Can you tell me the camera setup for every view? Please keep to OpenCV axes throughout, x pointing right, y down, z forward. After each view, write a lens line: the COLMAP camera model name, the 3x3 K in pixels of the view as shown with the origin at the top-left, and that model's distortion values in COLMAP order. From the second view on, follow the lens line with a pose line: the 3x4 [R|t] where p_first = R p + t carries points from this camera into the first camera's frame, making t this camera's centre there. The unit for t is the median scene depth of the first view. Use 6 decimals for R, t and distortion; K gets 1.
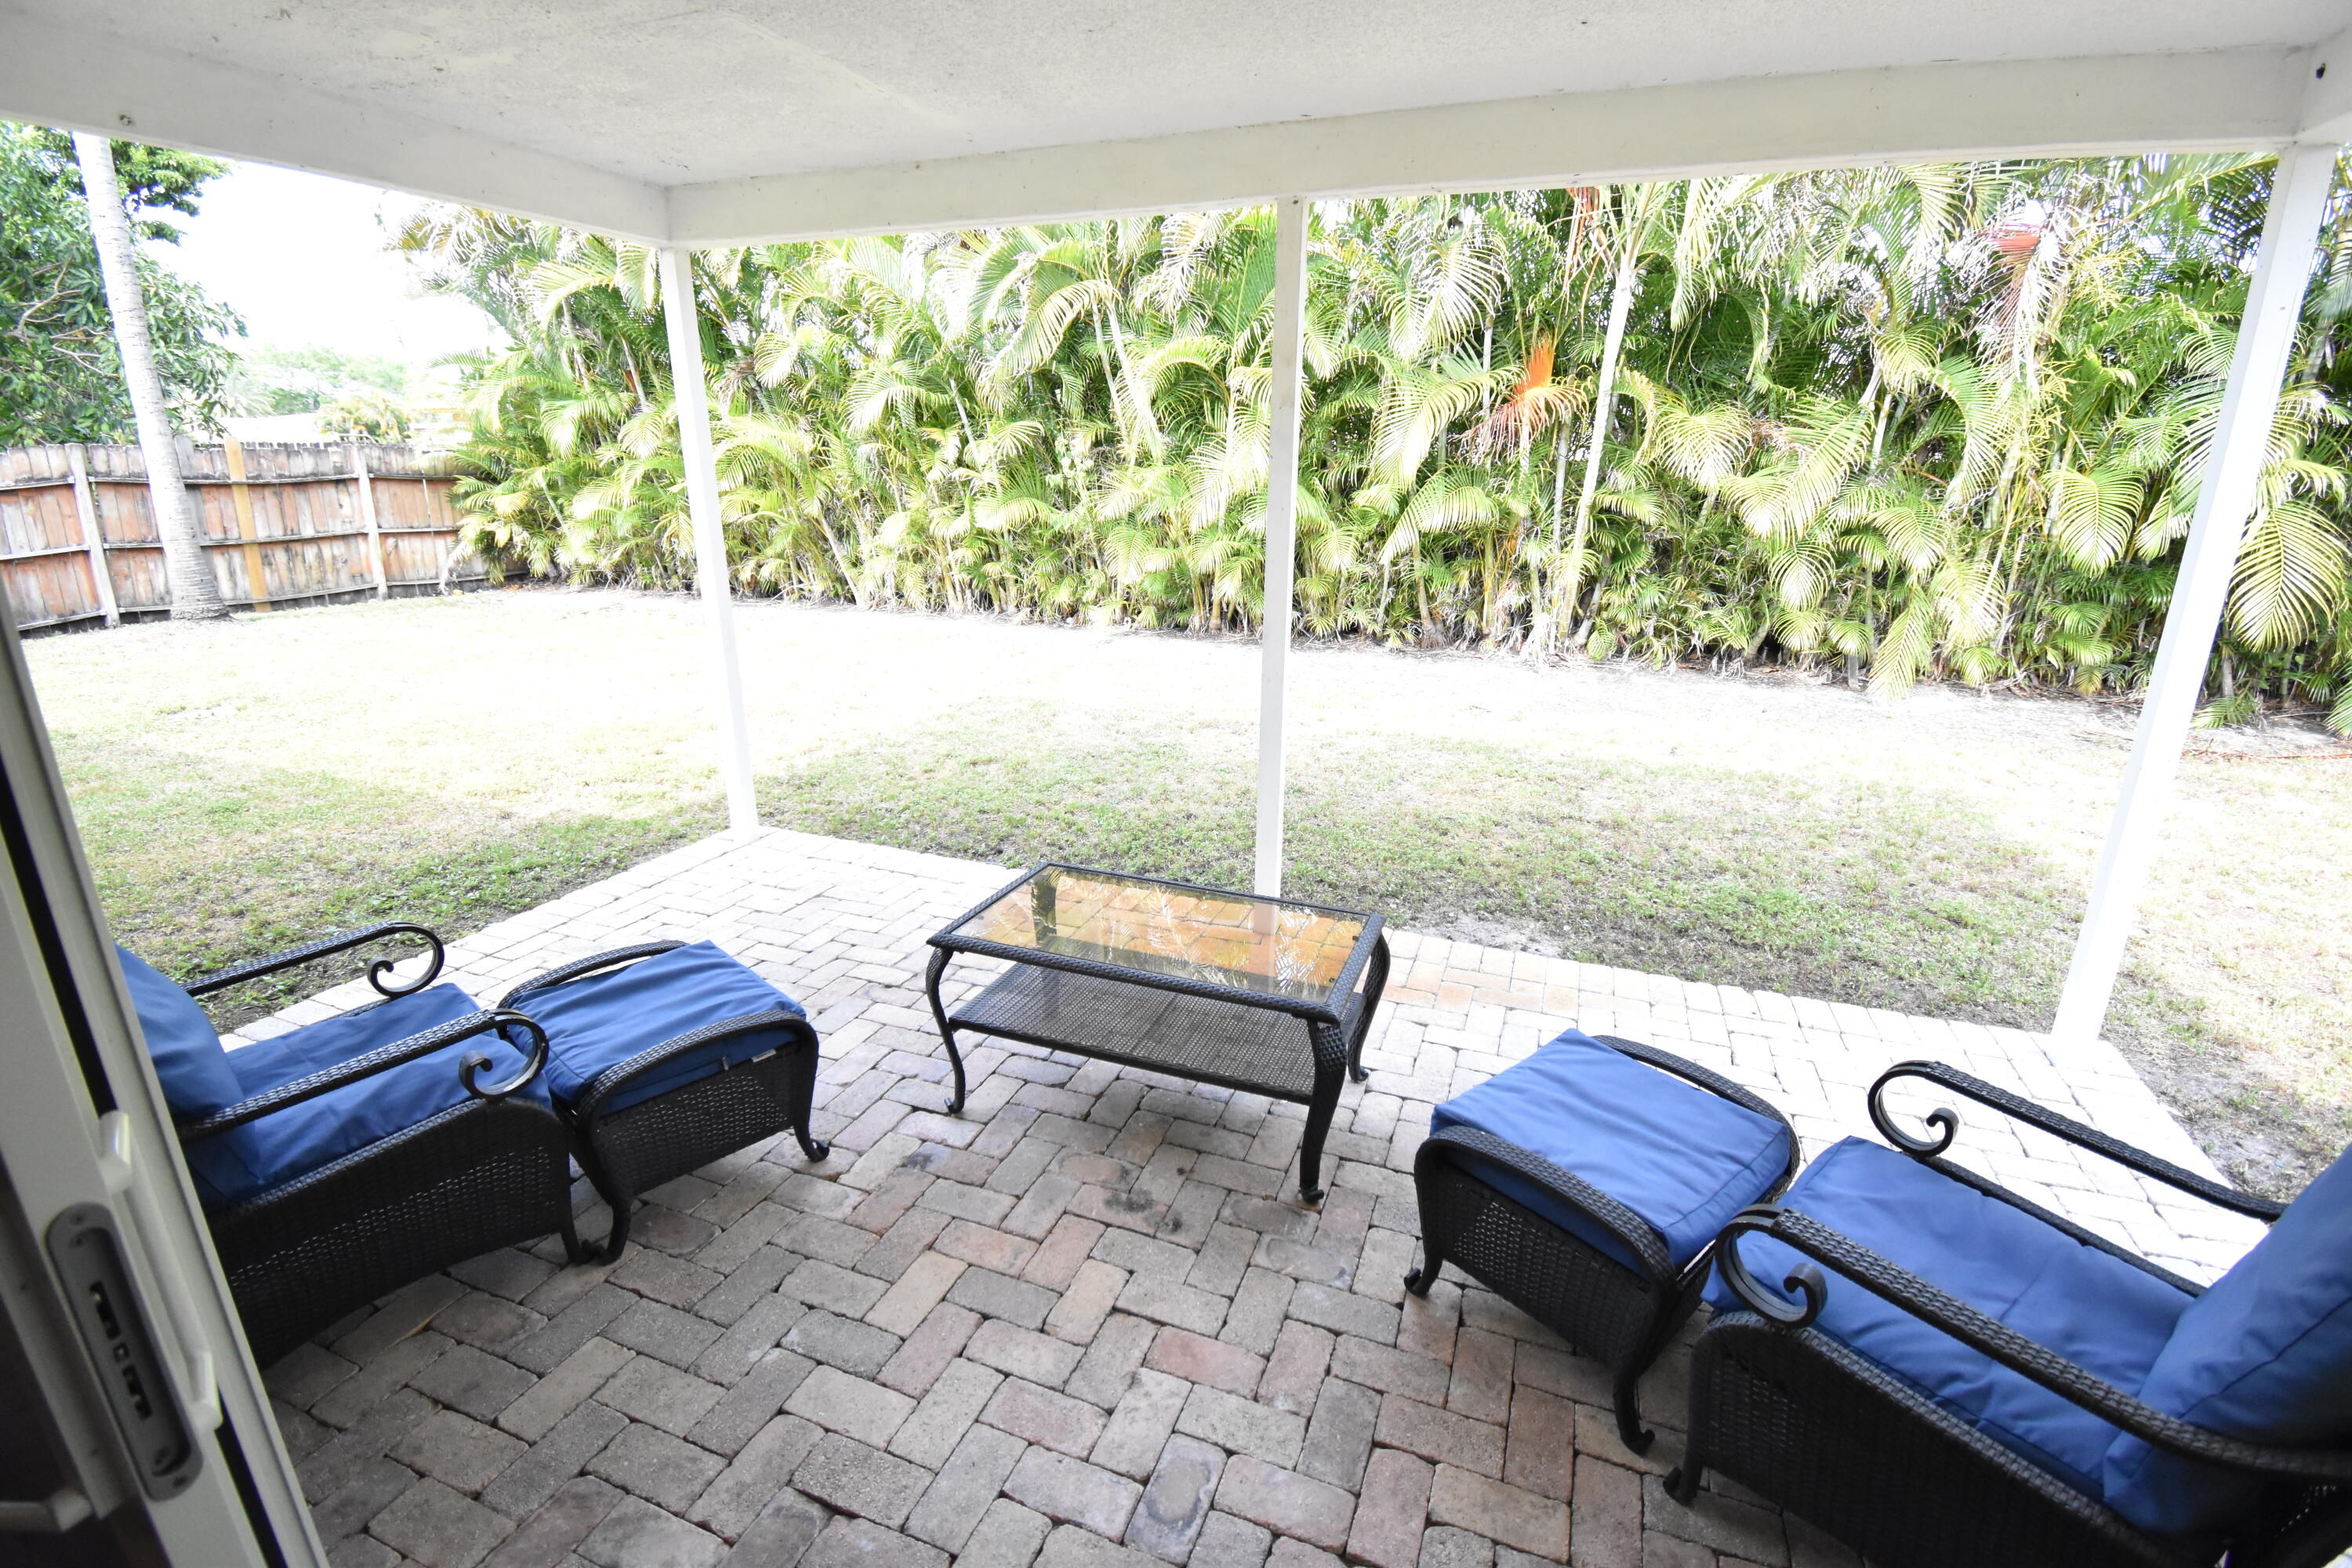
lens RADIAL K [[1037.9, 0, 1188.1], [0, 1037.9, 783.6], [0, 0, 1]] dist [0.011644, -0.019576]
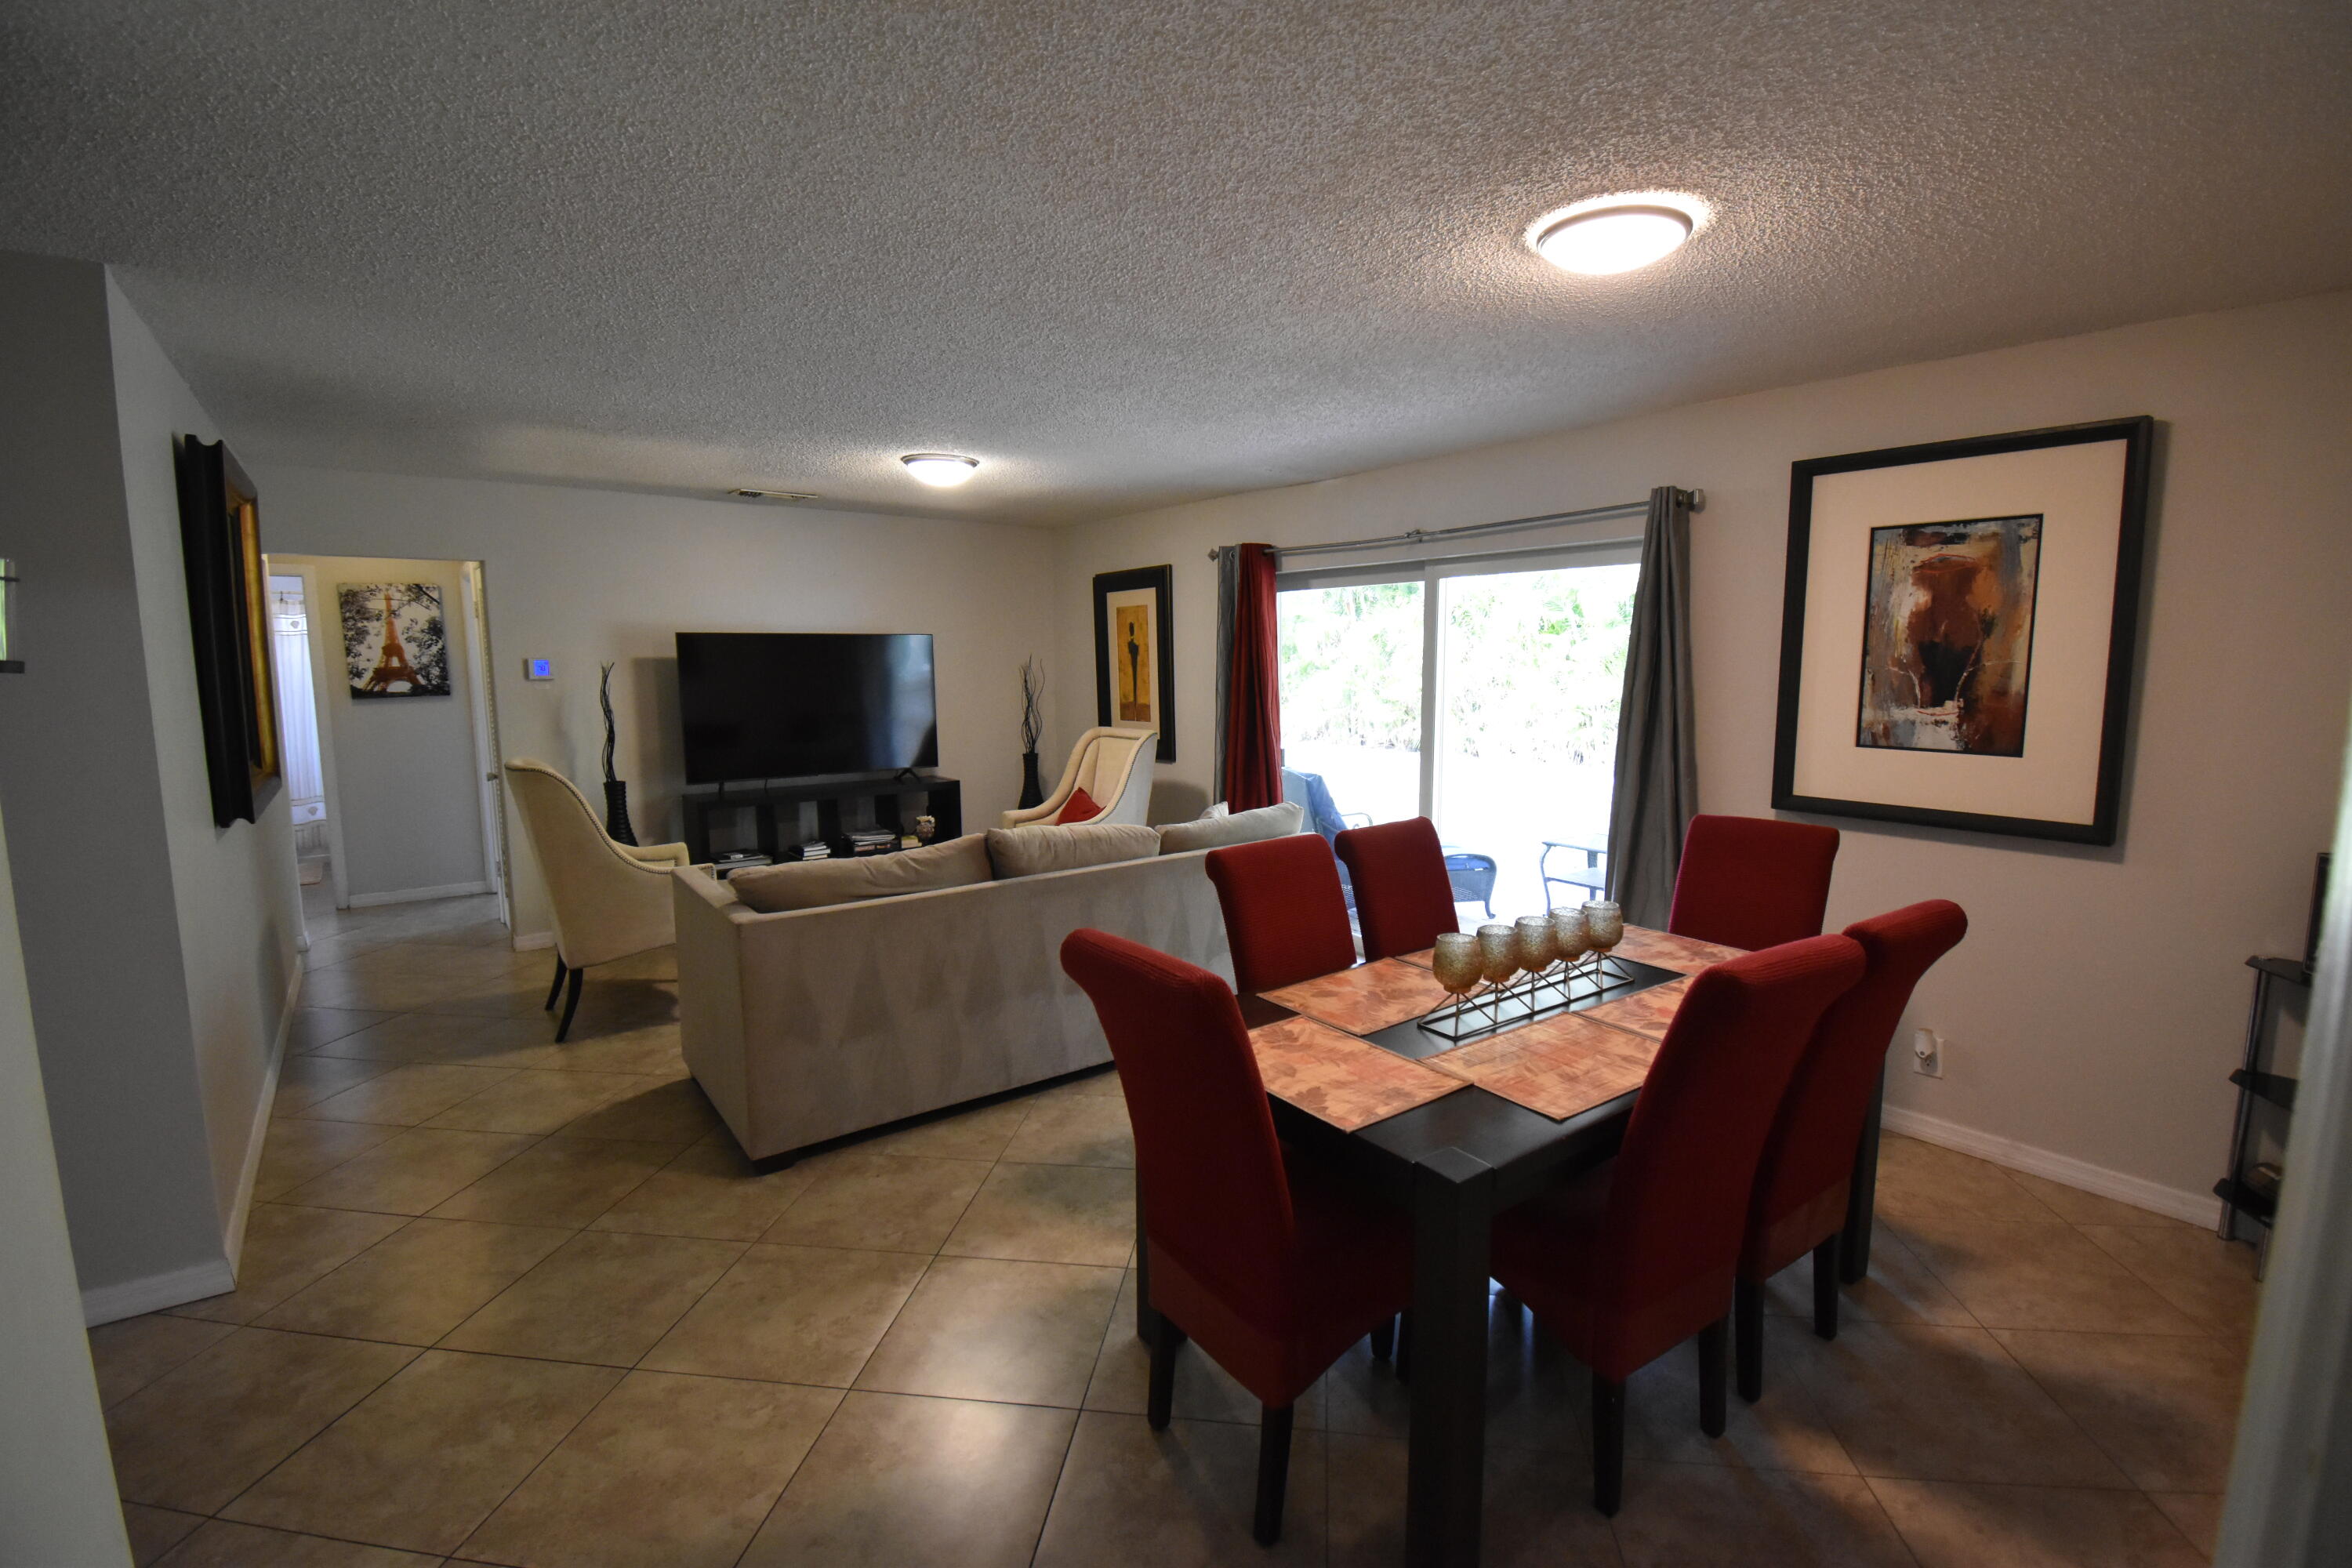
lens RADIAL K [[1037.9, 0, 1189.5], [0, 1037.9, 781.0], [0, 0, 1]] dist [0.011644, -0.019576]
pose [[0.851758, 0.050004, -0.521545, 0.096769], [-0.143090, 0.979794, -0.139747, 0.140396], [0.504018, 0.193658, 0.841702, -0.464916]]
